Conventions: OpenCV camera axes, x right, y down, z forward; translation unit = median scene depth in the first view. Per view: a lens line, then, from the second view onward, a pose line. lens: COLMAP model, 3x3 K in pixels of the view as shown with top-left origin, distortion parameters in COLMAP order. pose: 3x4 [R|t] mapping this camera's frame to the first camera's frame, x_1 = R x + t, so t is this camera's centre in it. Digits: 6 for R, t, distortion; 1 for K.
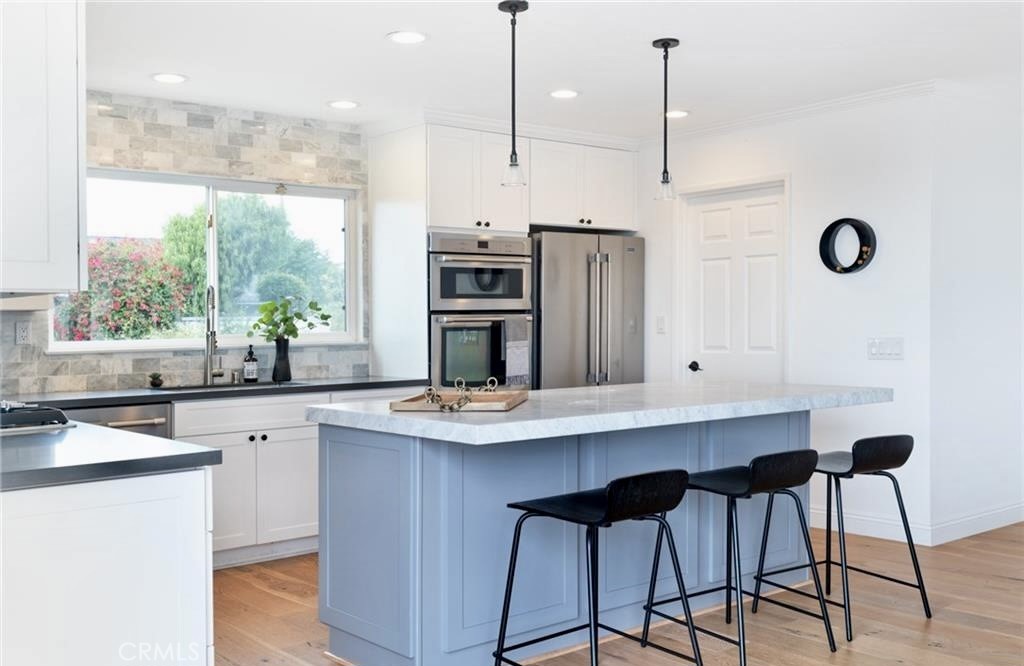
lens RADIAL K [[1030.1, 0, 512.0], [0, 1030.1, 333.0], [0, 0, 1]] dist [0.044362, -0.006912]
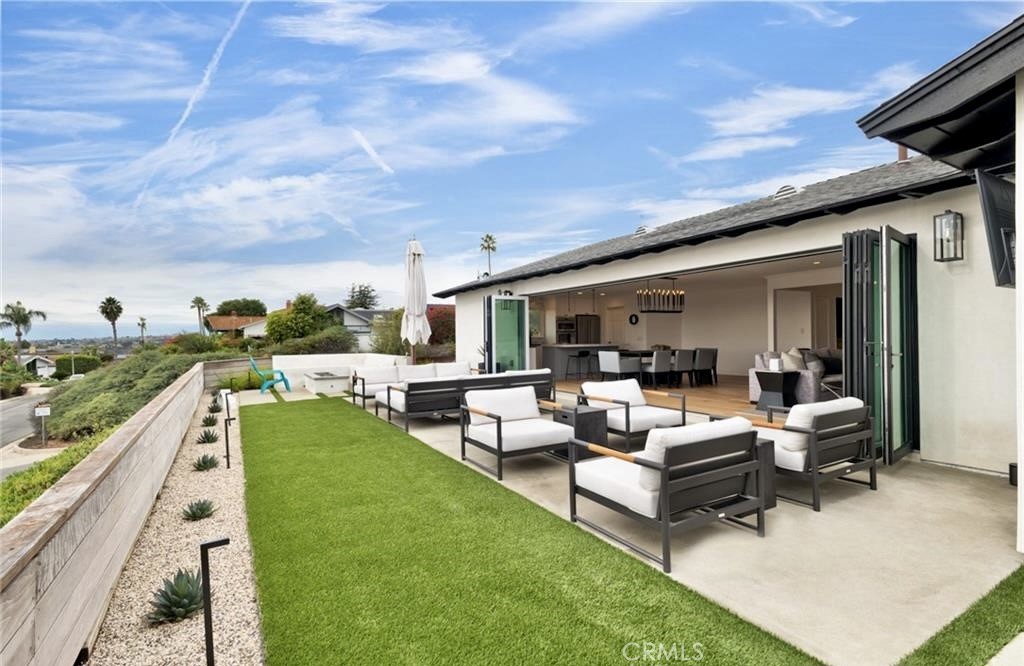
lens RADIAL K [[458.3, 0, 509.7], [0, 458.3, 352.4], [0, 0, 1]] dist [0.000130, -0.000466]
pose [[0.989537, 0.007632, -0.144078, 0.026242], [-0.004114, 0.999687, 0.024694, 0.032426], [0.144221, -0.023843, 0.989258, -1.483886]]
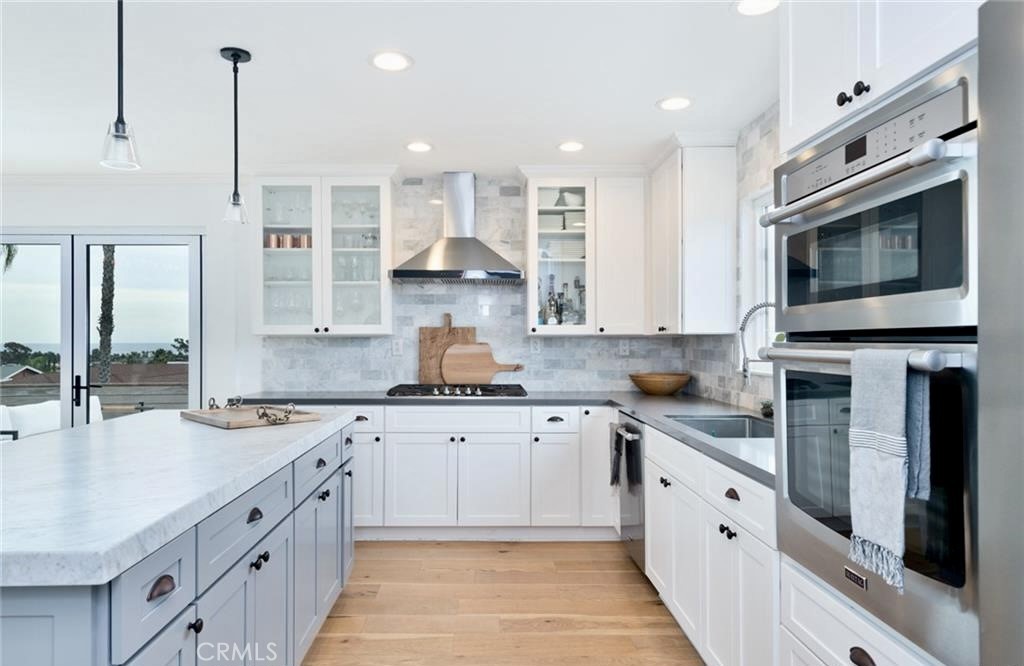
lens RADIAL K [[635.9, 0, 512.0], [0, 635.9, 333.0], [0, 0, 1]] dist [-0.000628, -0.000061]
pose [[-0.611094, 0.003925, -0.791548, 0.235985], [0.000084, 0.999988, 0.004894, -0.023511], [0.791558, 0.002924, -0.611087, 1.111421]]
